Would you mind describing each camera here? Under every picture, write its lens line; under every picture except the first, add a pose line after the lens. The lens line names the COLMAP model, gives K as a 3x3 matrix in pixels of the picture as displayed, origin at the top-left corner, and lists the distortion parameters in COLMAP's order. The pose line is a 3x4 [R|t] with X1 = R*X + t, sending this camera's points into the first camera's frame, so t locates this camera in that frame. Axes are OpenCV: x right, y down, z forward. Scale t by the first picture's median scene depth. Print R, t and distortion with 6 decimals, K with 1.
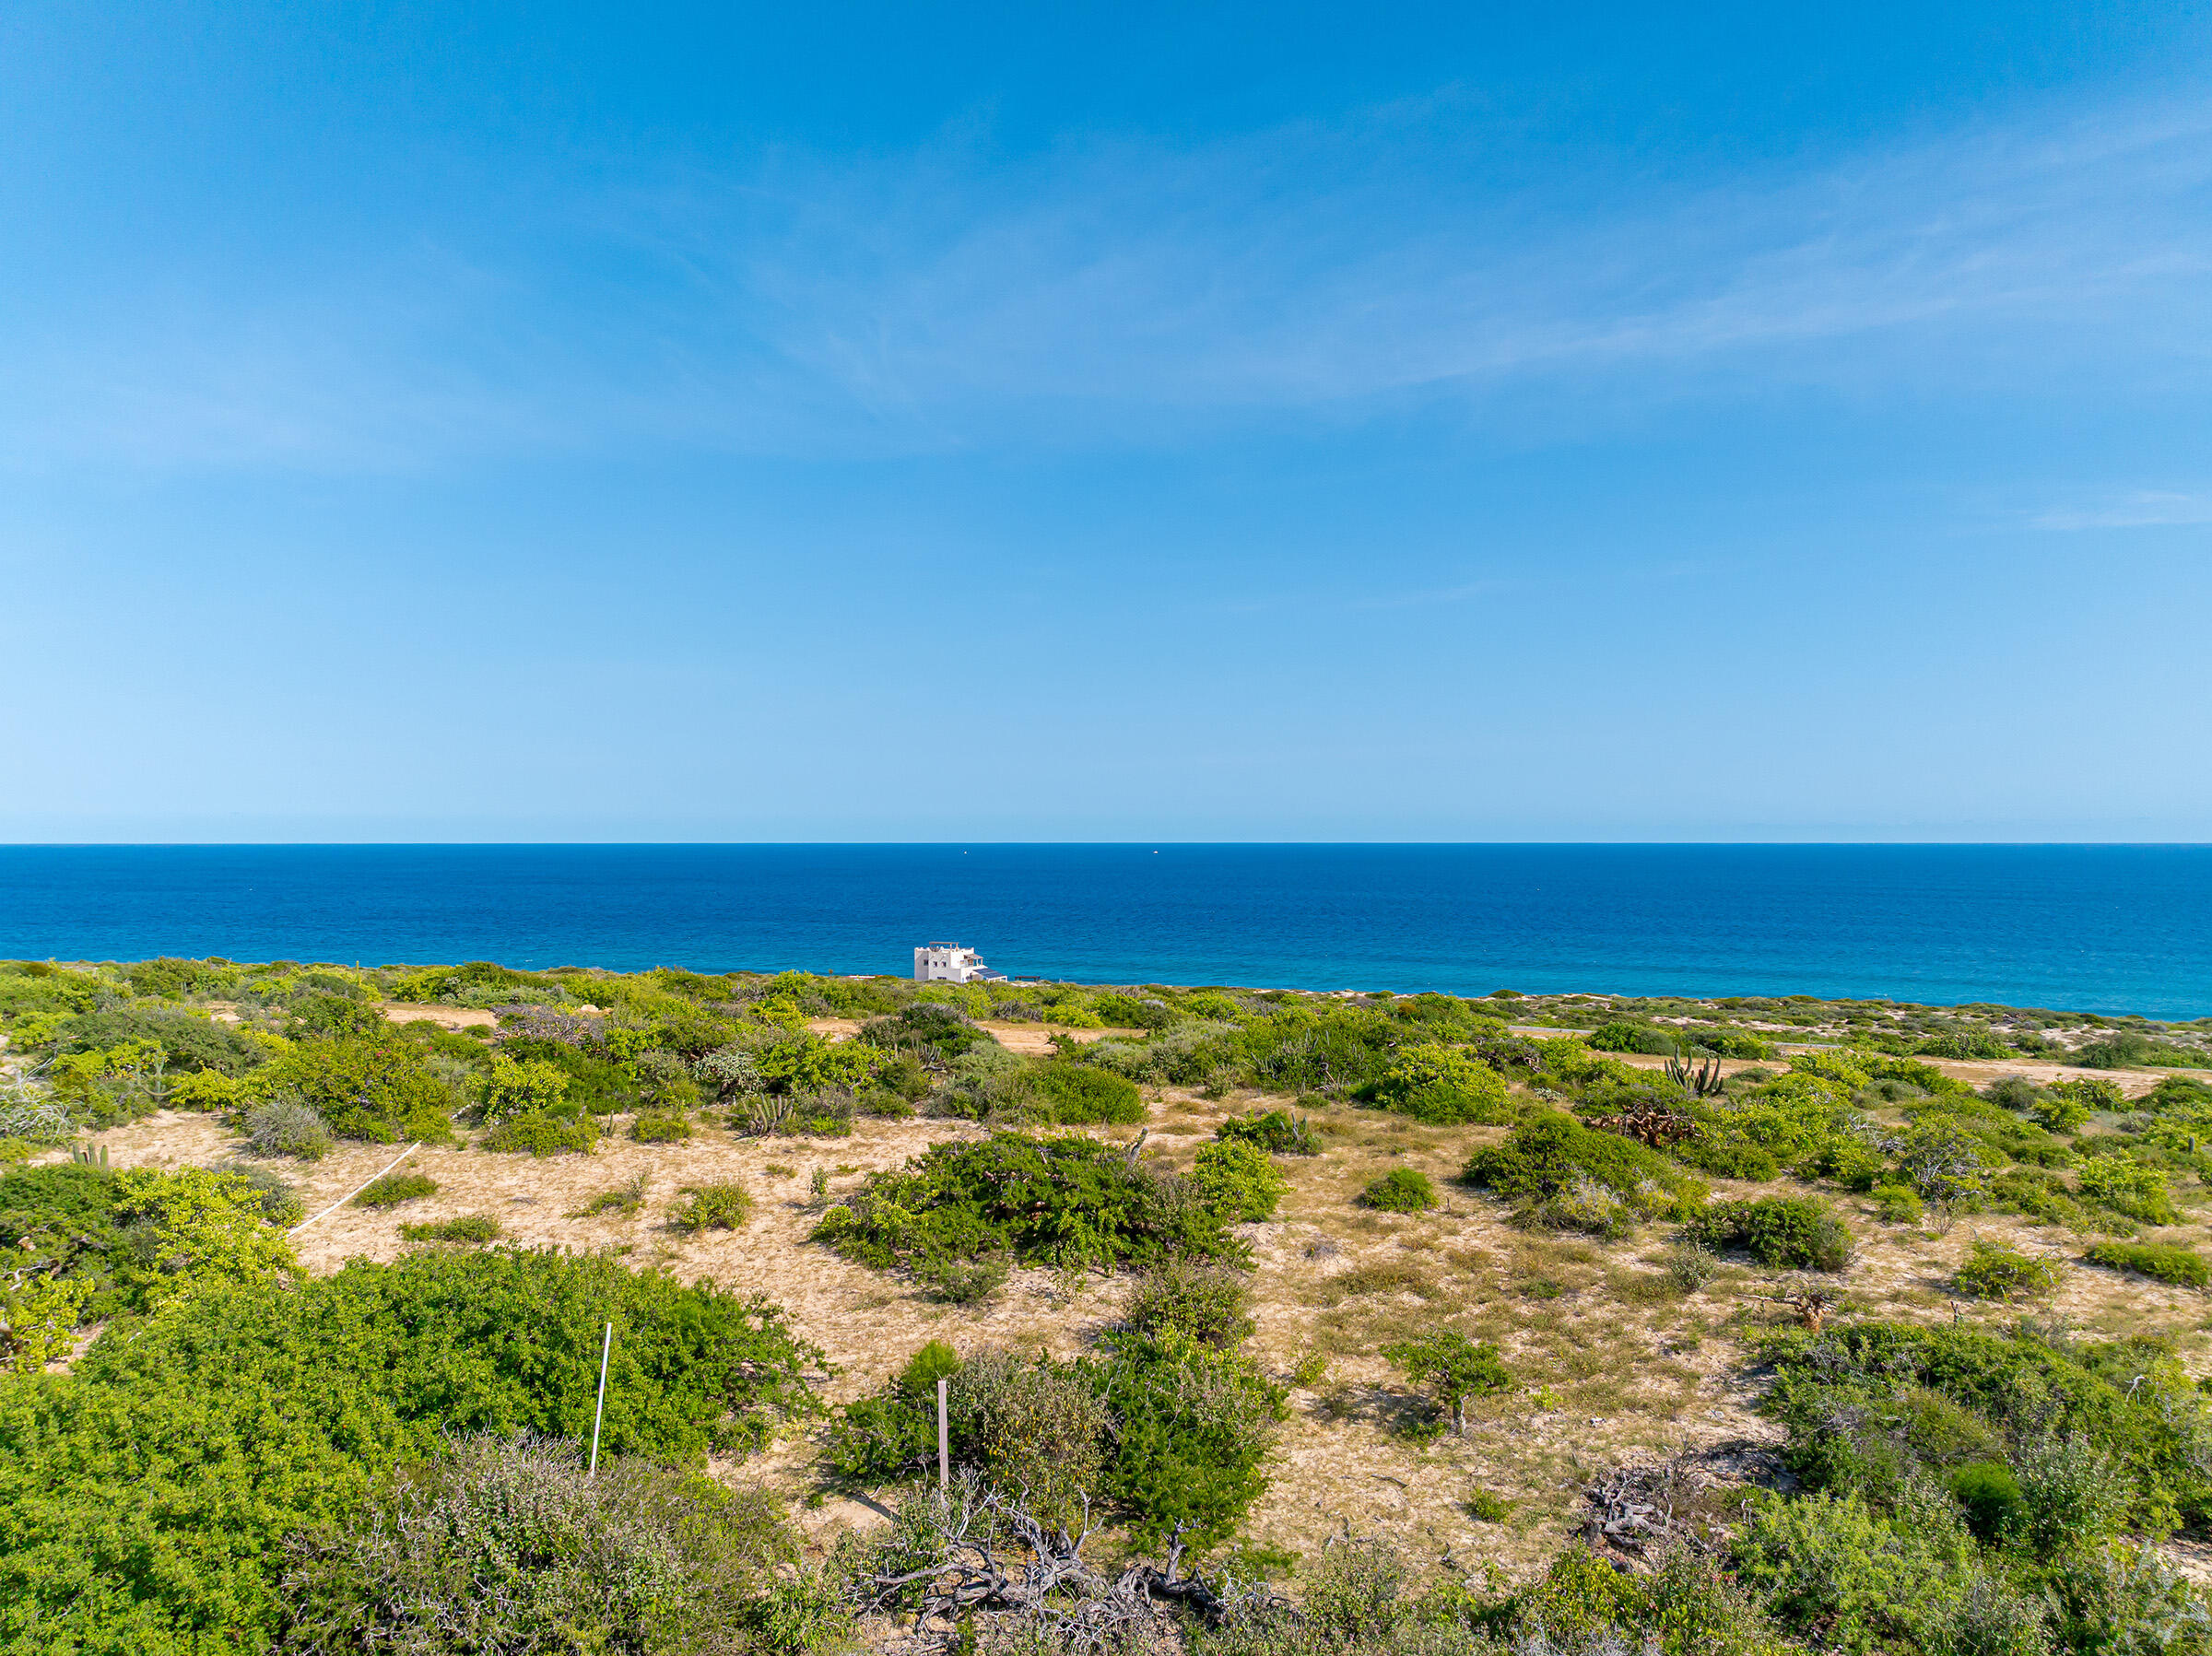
lens RADIAL K [[1557.1, 0, 1103.8], [0, 1557.1, 874.5], [0, 0, 1]] dist [0.036639, -0.068034]
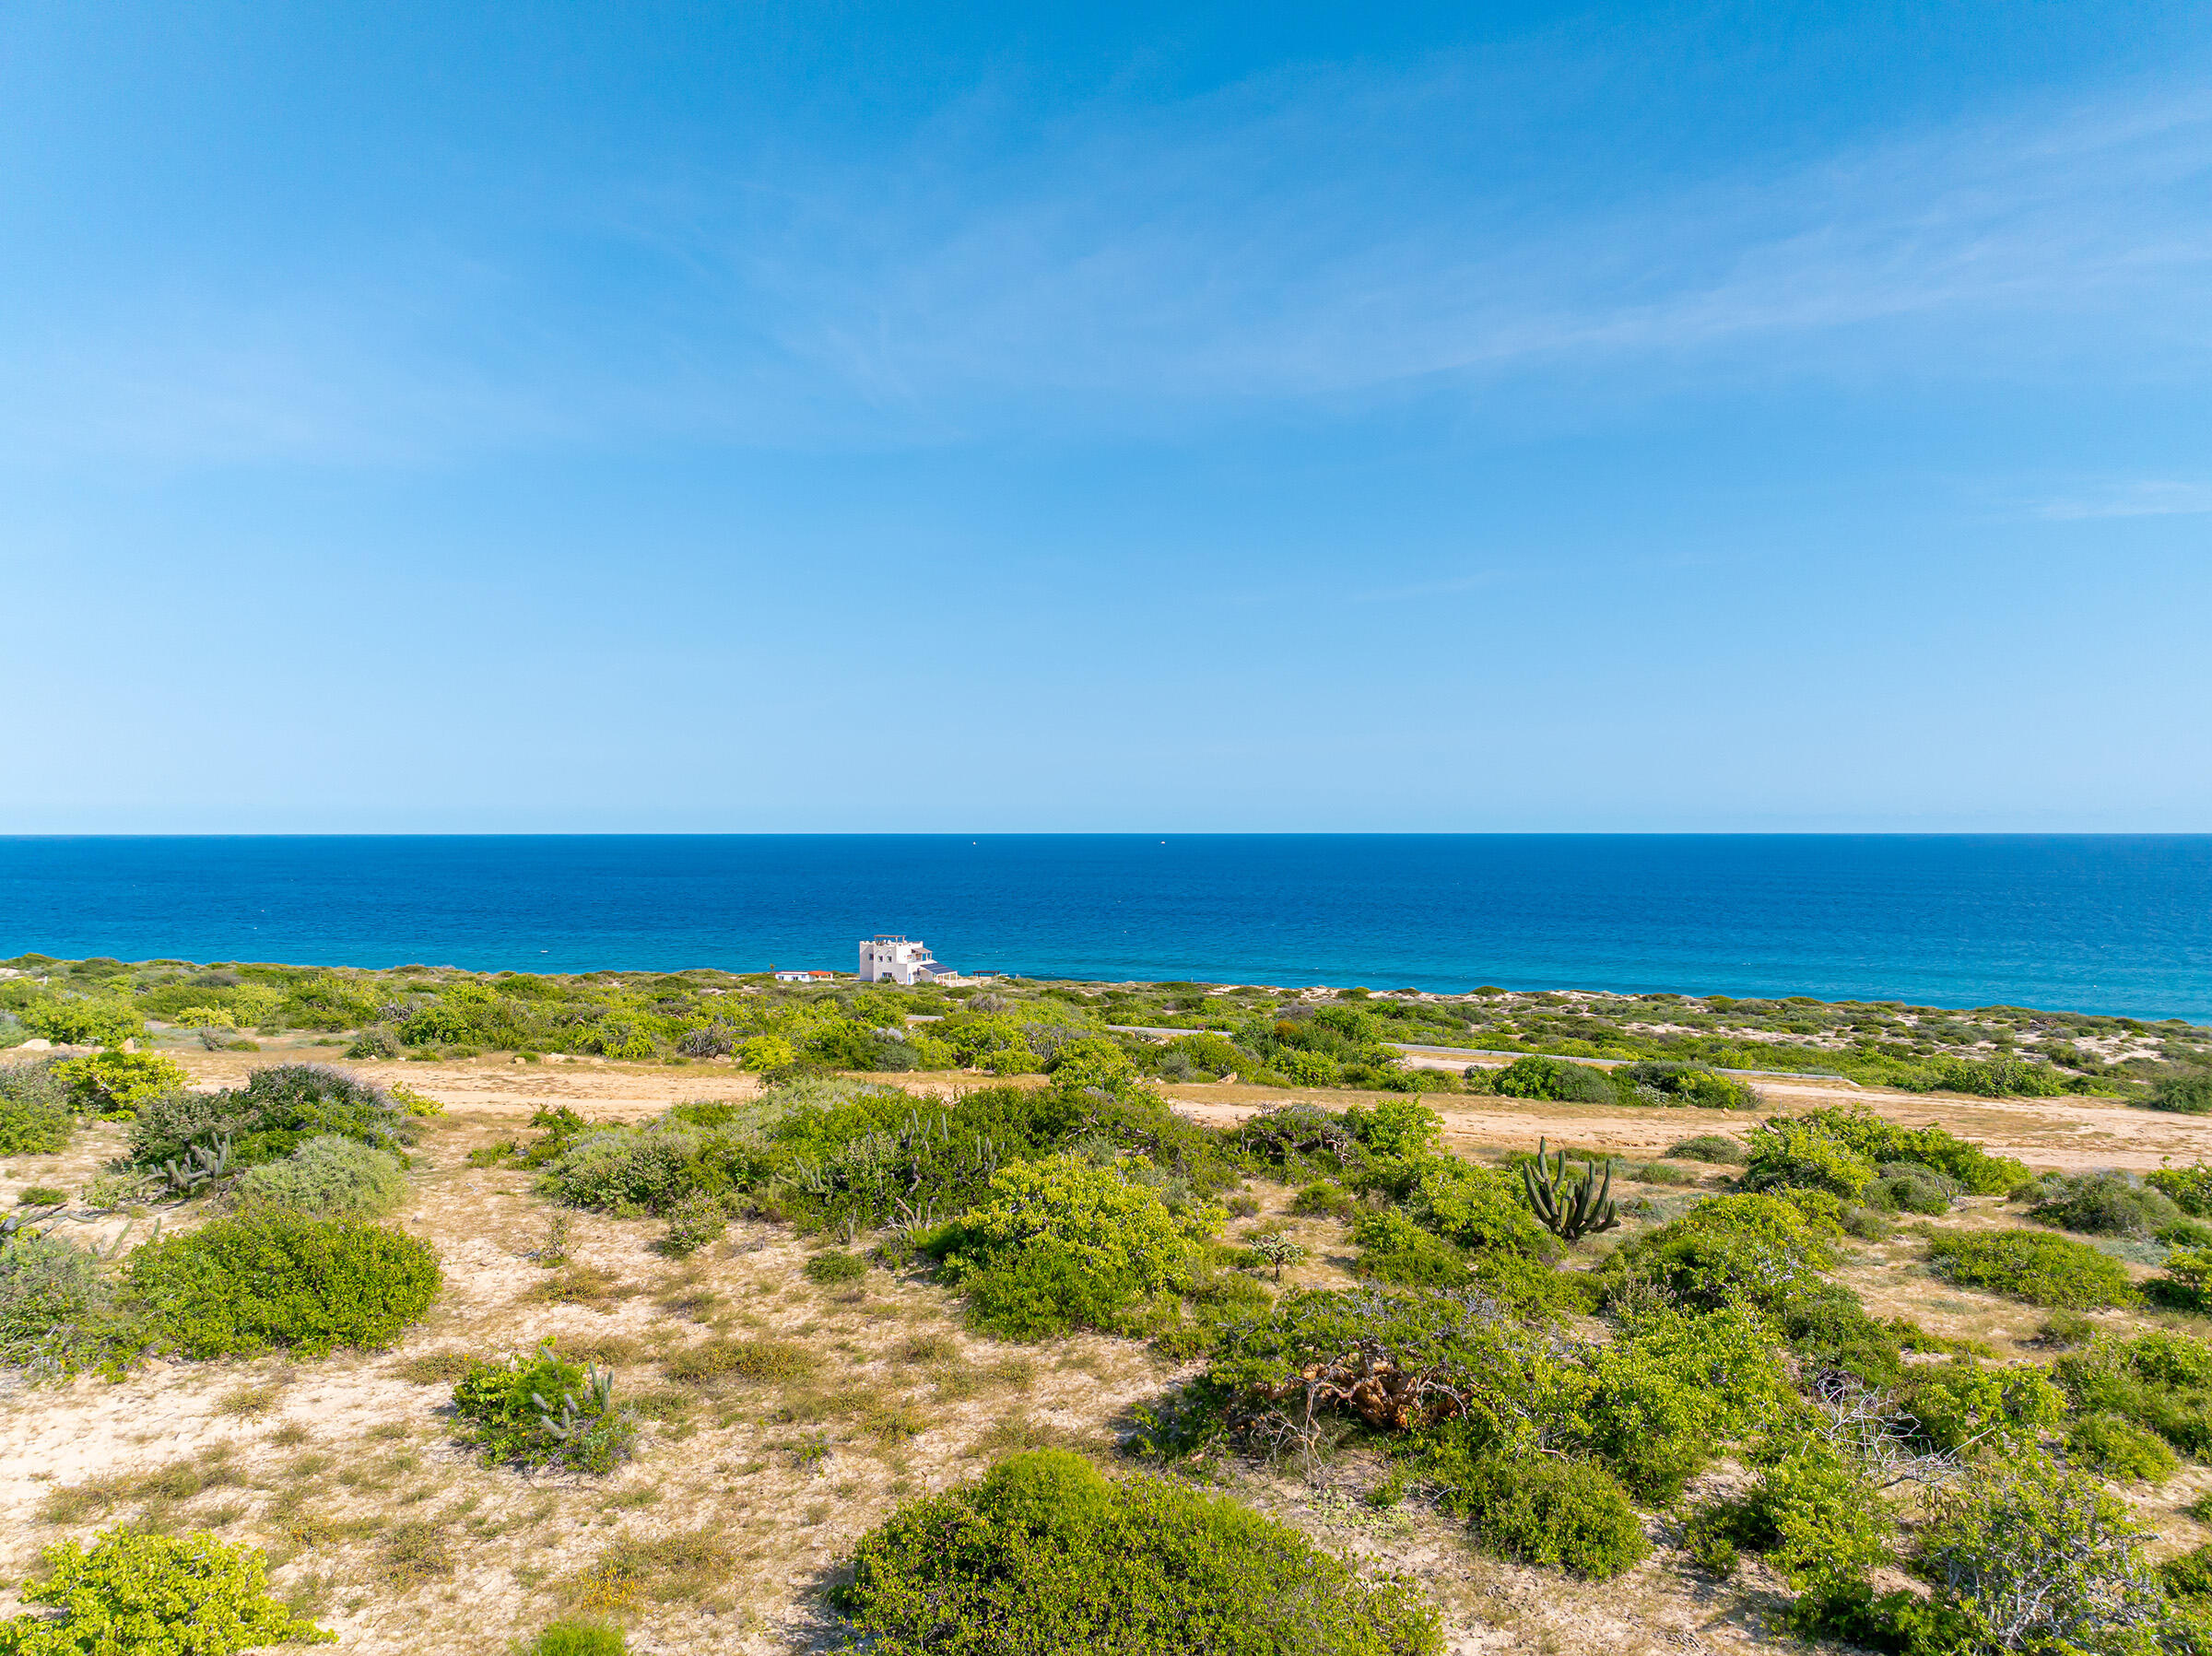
lens RADIAL K [[1525.3, 0, 1107.9], [0, 1525.3, 817.9], [0, 0, 1]] dist [0.032590, -0.053967]
pose [[0.999949, -0.000719, -0.010072, 0.047097], [0.000403, 0.999510, -0.031292, 0.001547], [0.010089, 0.031286, 0.999460, 0.094189]]
